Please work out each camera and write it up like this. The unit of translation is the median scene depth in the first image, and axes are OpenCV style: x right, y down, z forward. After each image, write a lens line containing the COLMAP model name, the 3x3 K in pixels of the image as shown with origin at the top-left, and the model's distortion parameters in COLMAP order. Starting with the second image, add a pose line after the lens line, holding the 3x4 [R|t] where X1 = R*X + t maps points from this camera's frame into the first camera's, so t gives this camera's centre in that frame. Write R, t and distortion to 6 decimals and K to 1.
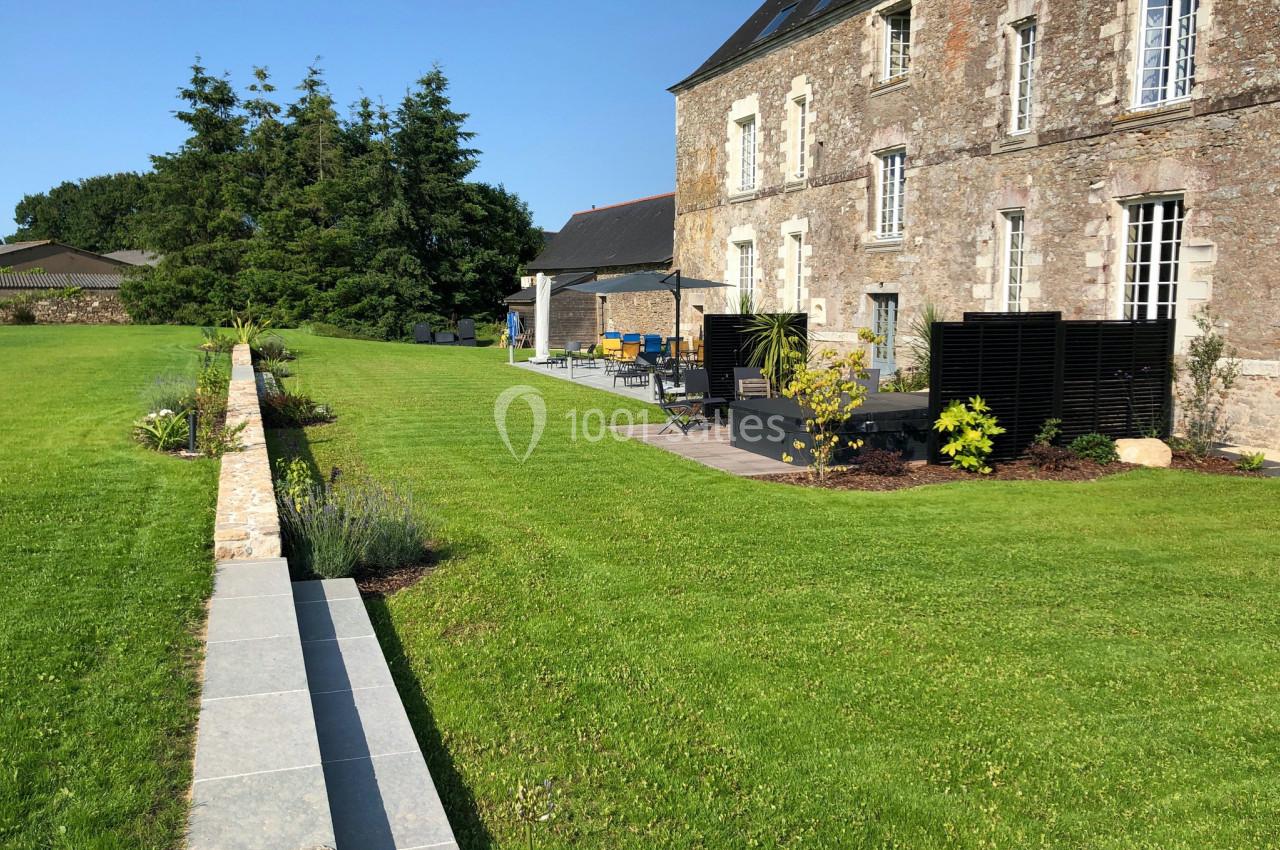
lens RADIAL K [[1066.3, 0, 640.0], [0, 1066.3, 425.0], [0, 0, 1]] dist [0.030484, -0.008600]
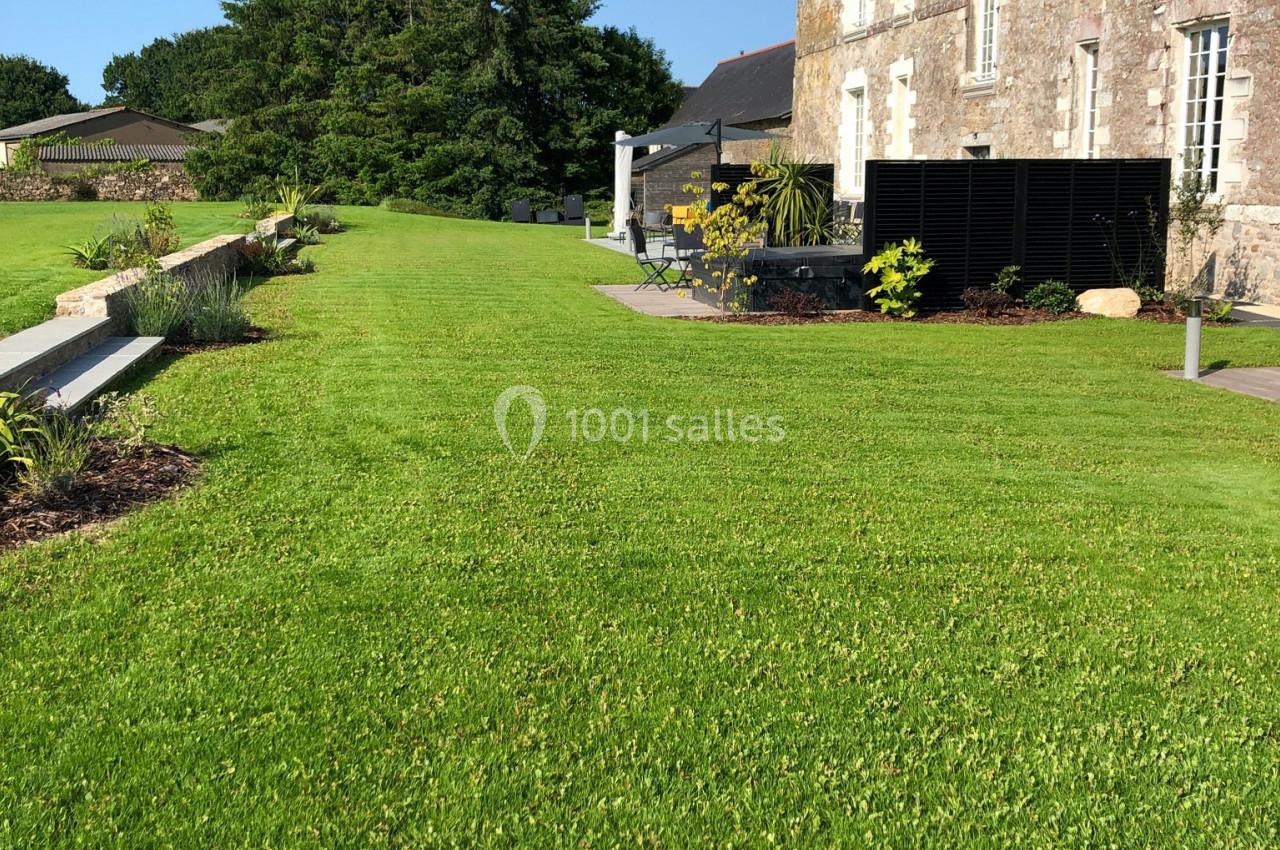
lens RADIAL K [[1434.2, 0, 640.0], [0, 1434.2, 425.0], [0, 0, 1]] dist [0.043475, -0.080012]
pose [[0.983696, 0.027838, -0.177671, 0.091362], [-0.019411, 0.998610, 0.048993, 0.023837], [0.178788, -0.044746, 0.982870, -0.089204]]
